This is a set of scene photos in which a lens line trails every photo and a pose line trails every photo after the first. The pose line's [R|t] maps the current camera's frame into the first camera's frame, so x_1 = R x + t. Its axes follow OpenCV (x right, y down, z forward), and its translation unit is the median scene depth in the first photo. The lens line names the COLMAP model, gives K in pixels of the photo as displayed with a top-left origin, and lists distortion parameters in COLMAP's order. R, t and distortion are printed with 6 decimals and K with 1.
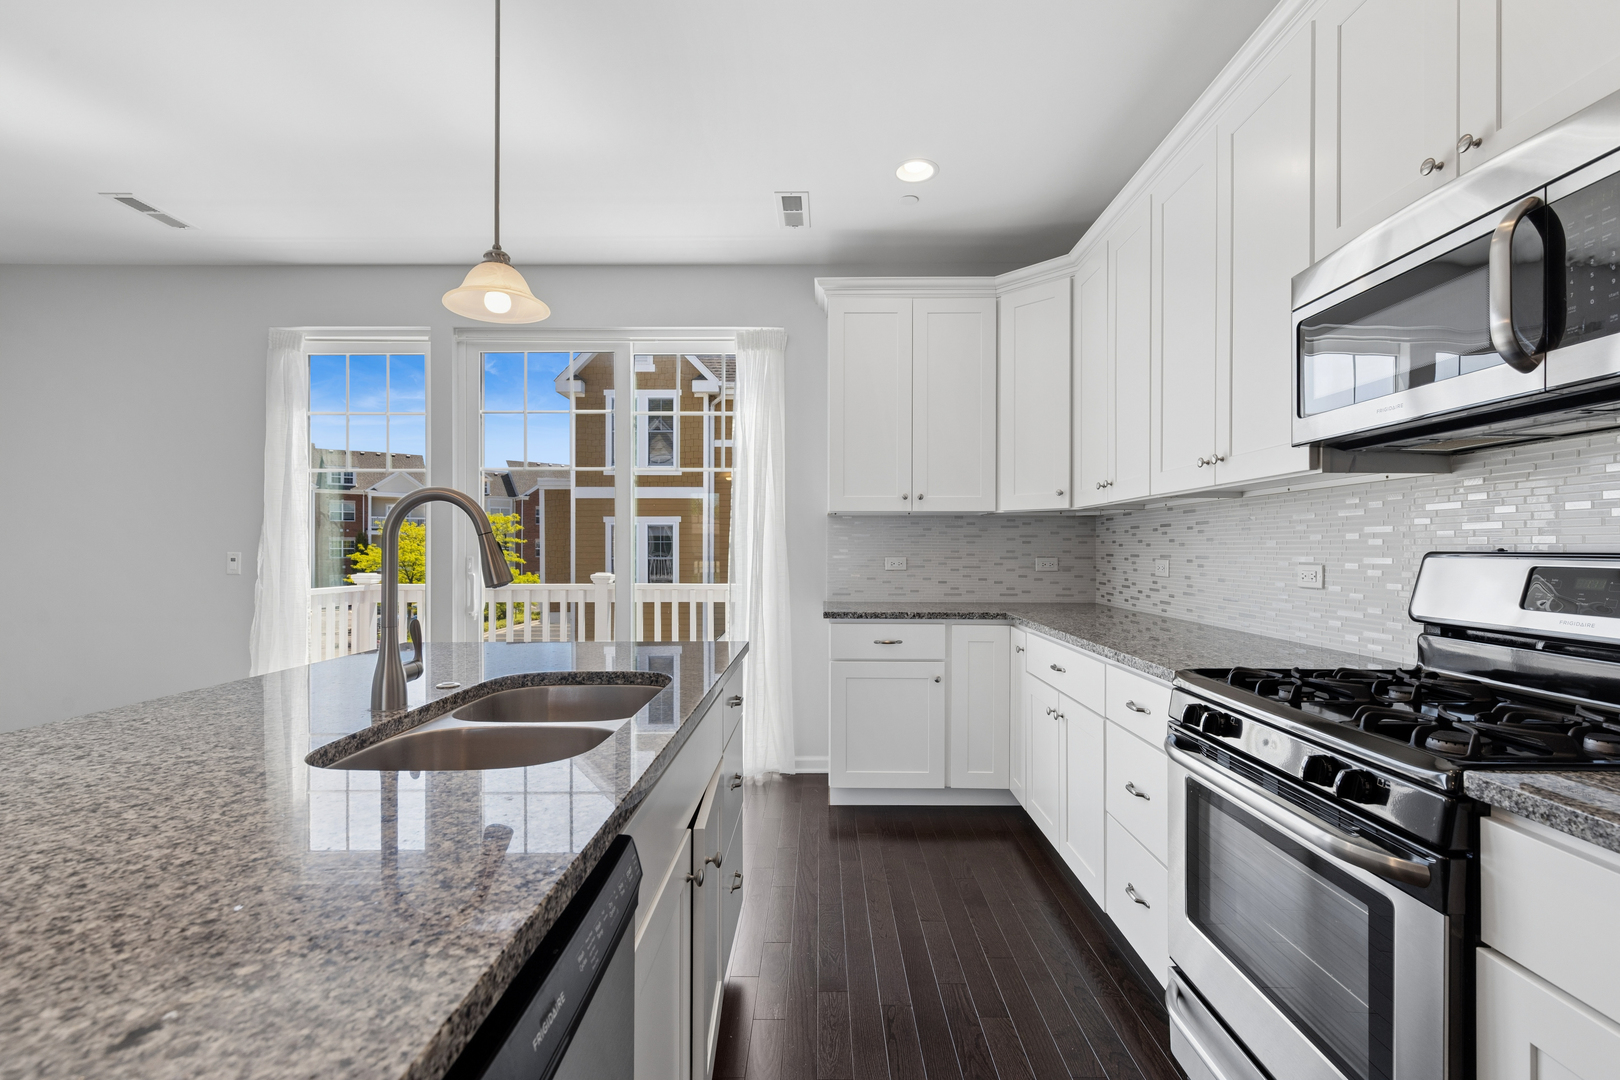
lens RADIAL K [[730.2, 0, 816.5], [0, 730.2, 547.7], [0, 0, 1]] dist [0.002905, -0.000180]
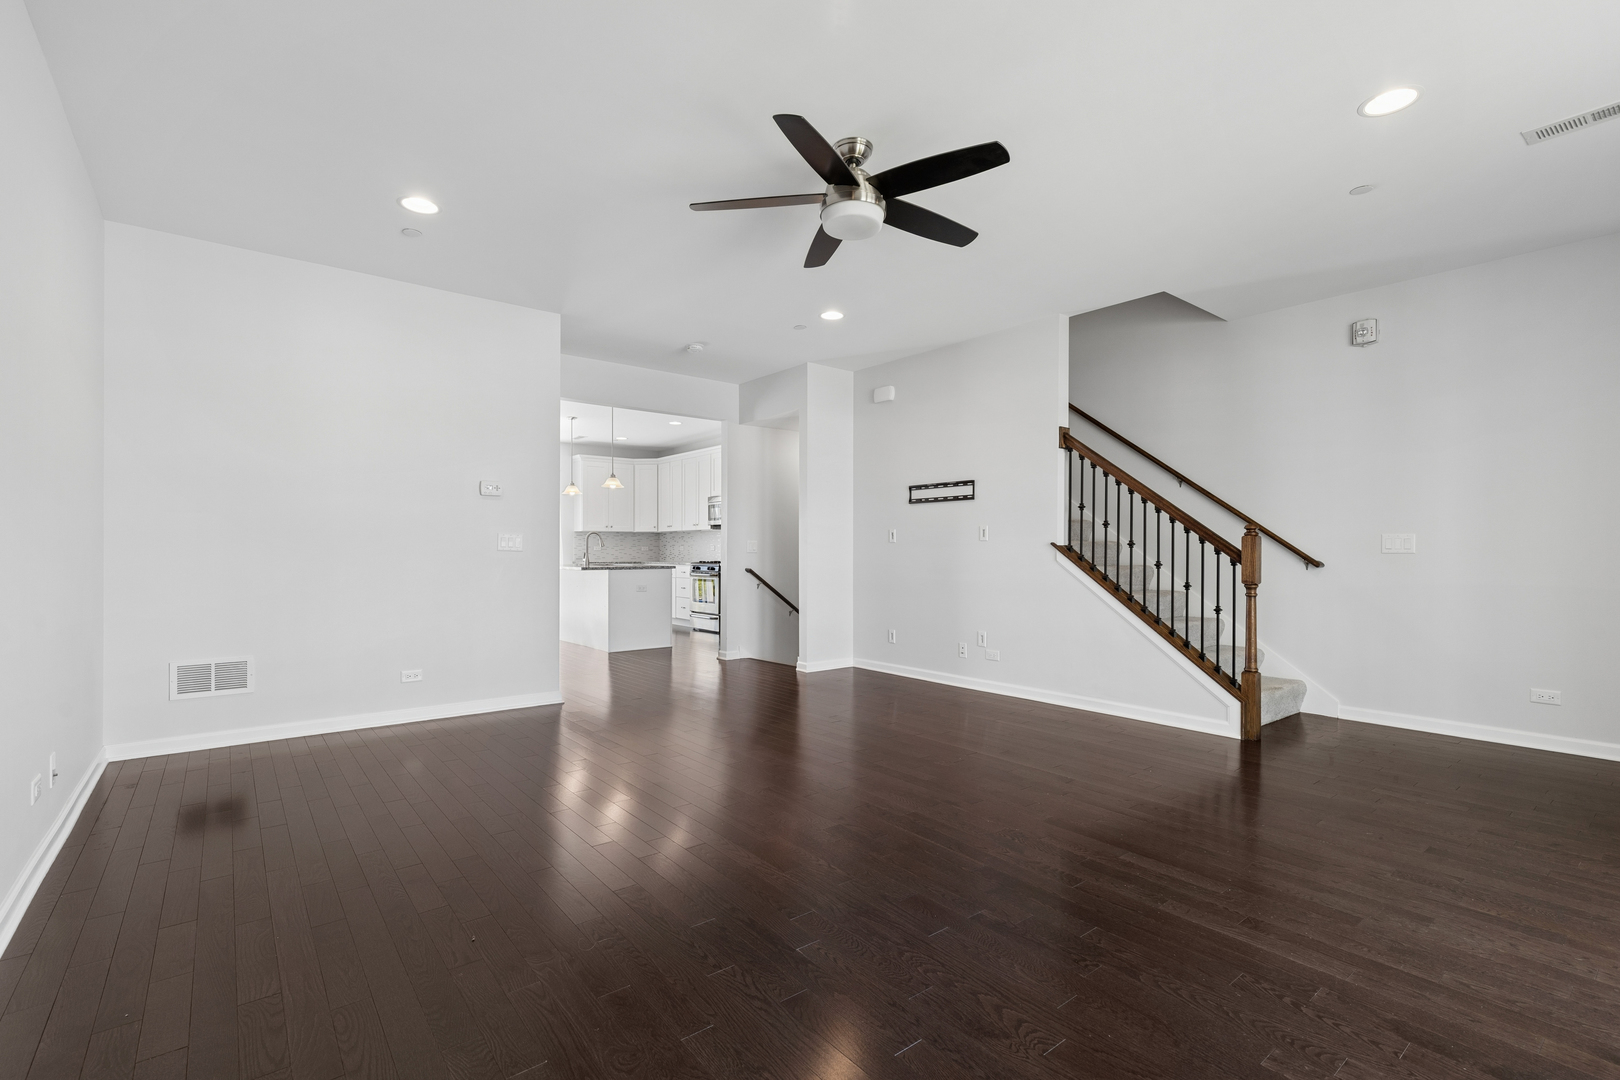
lens RADIAL K [[730.2, 0, 816.5], [0, 730.2, 547.7], [0, 0, 1]] dist [0.002905, -0.000180]
pose [[0.774403, 0.001515, 0.632691, -1.646845], [-0.000442, 0.999998, -0.001853, 0.037688], [-0.632692, 0.001155, 0.774403, -2.824376]]
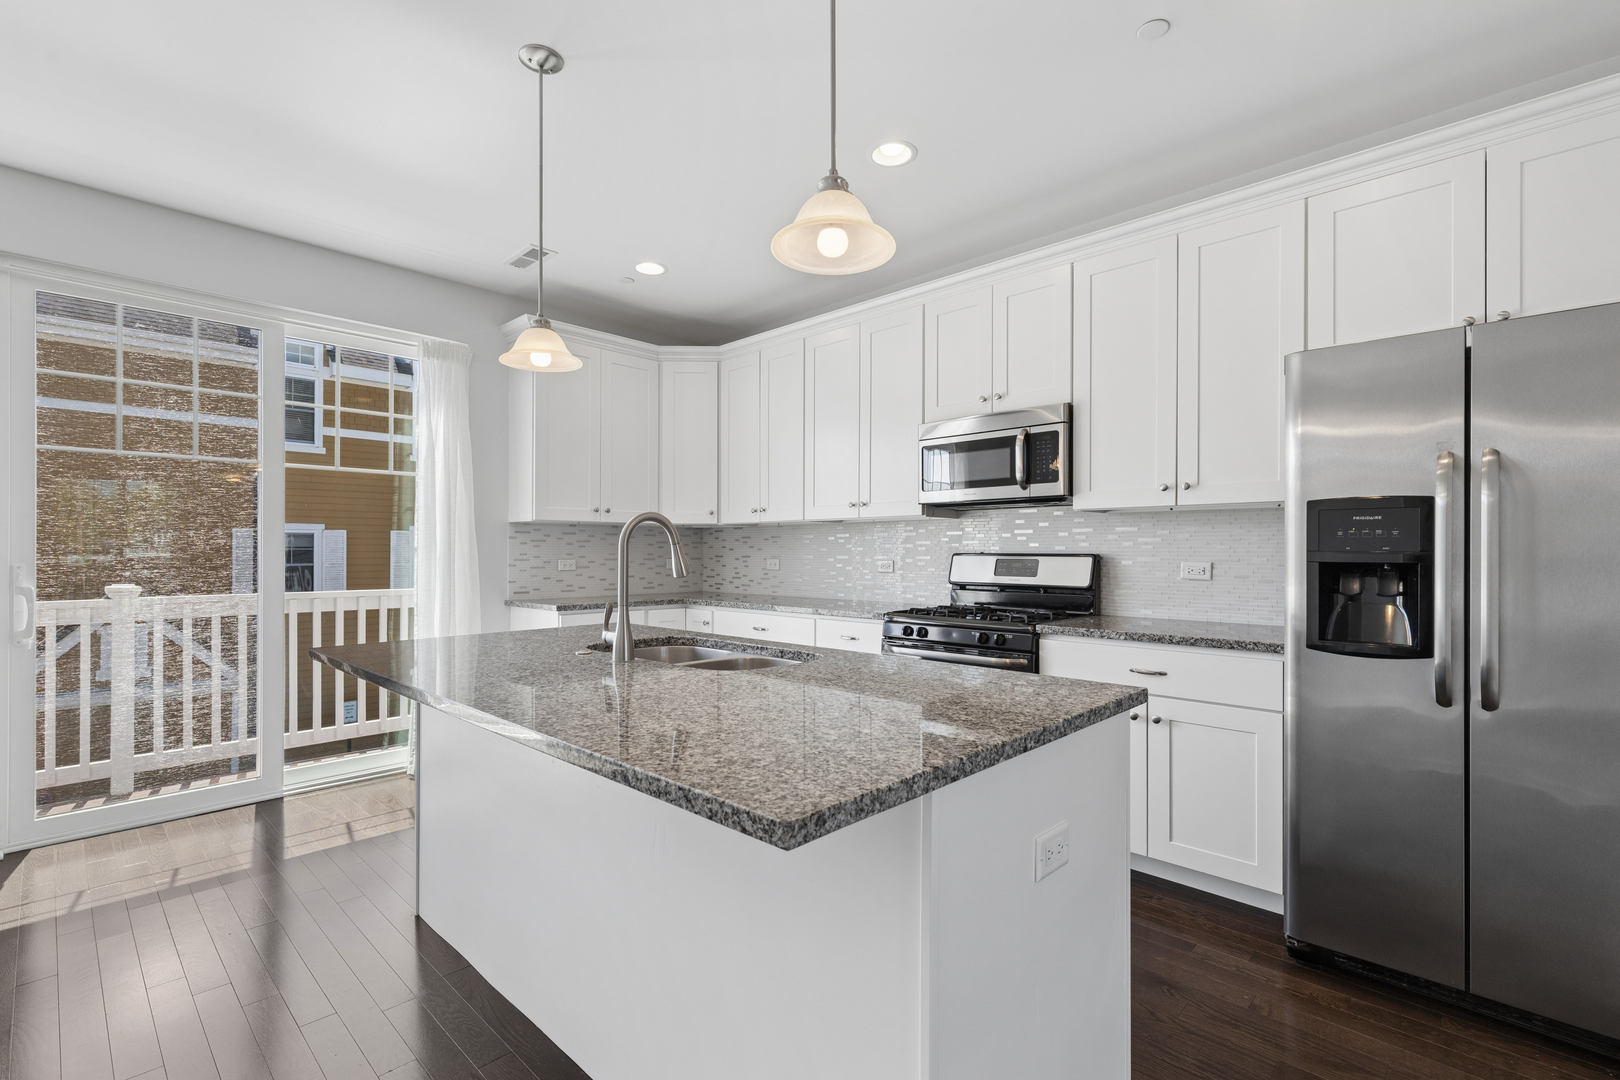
lens RADIAL K [[730.2, 0, 816.5], [0, 730.2, 547.7], [0, 0, 1]] dist [0.002905, -0.000180]
pose [[0.686220, 0.003268, 0.727386, -0.730232], [-0.000555, 0.999992, -0.003968, -0.001922], [-0.727394, 0.002319, 0.686217, -0.156541]]
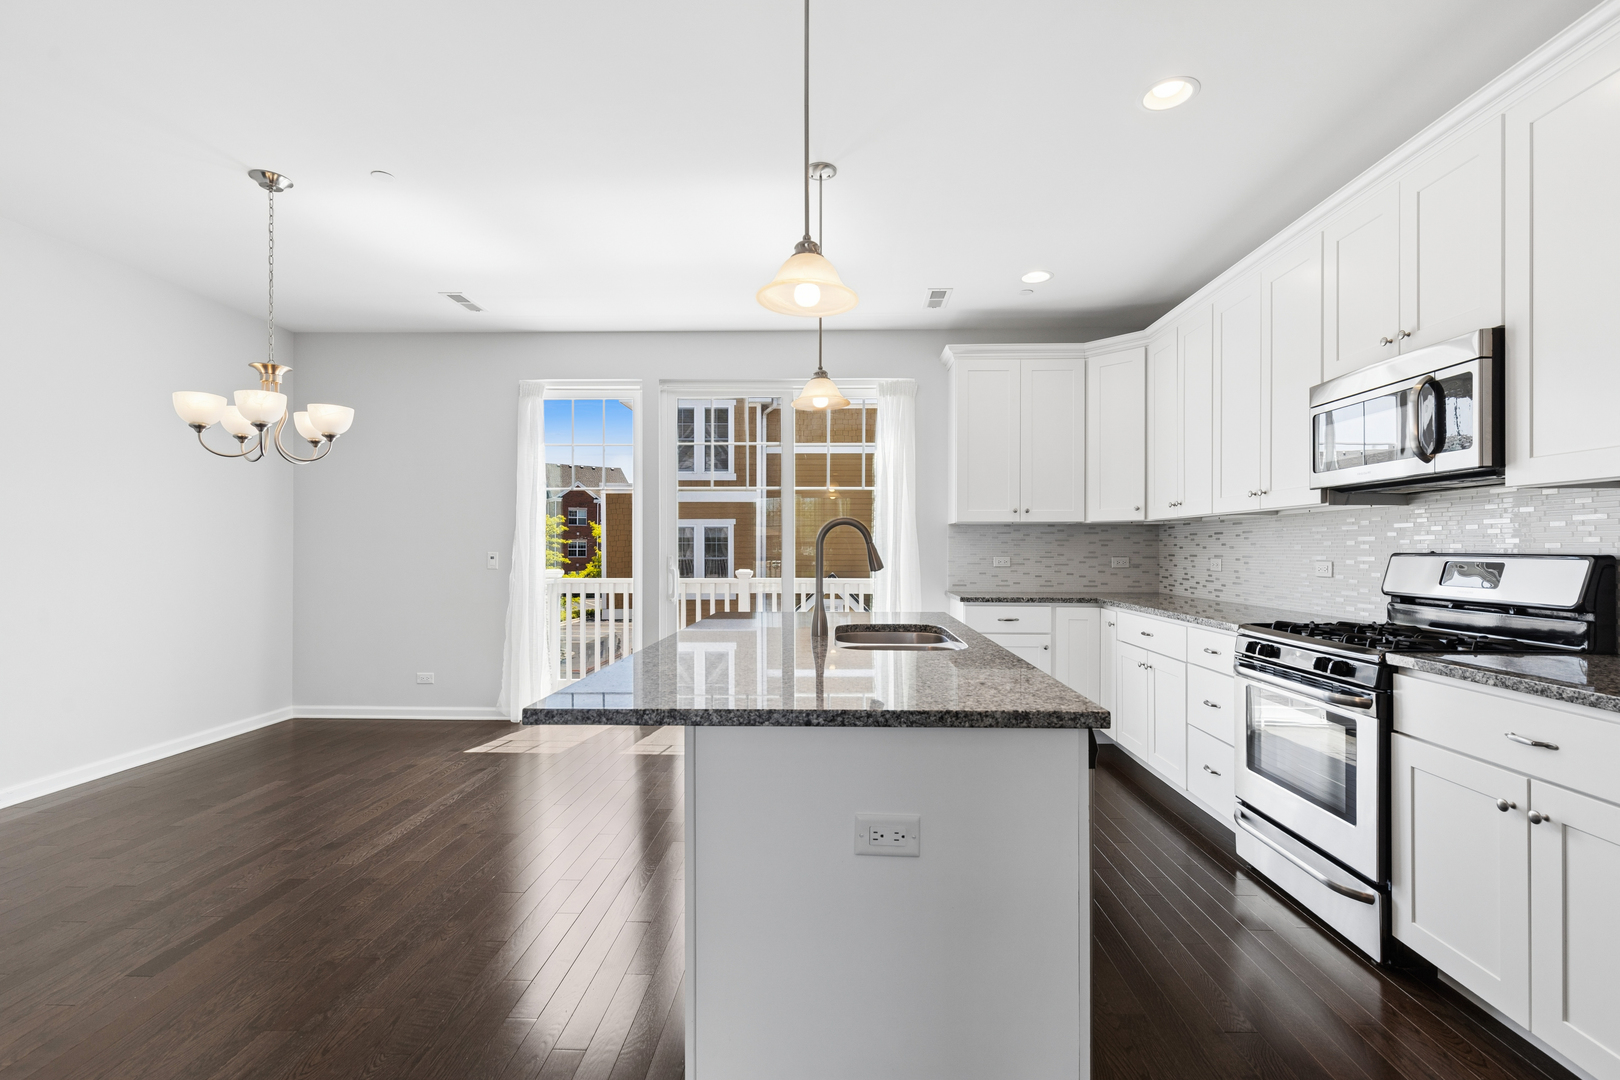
lens RADIAL K [[730.2, 0, 816.5], [0, 730.2, 547.7], [0, 0, 1]] dist [0.002905, -0.000180]
pose [[0.999639, 0.000977, -0.026833, -0.284154], [-0.000998, 0.999999, -0.000749, -0.002506], [0.026832, 0.000775, 0.999640, -0.459804]]
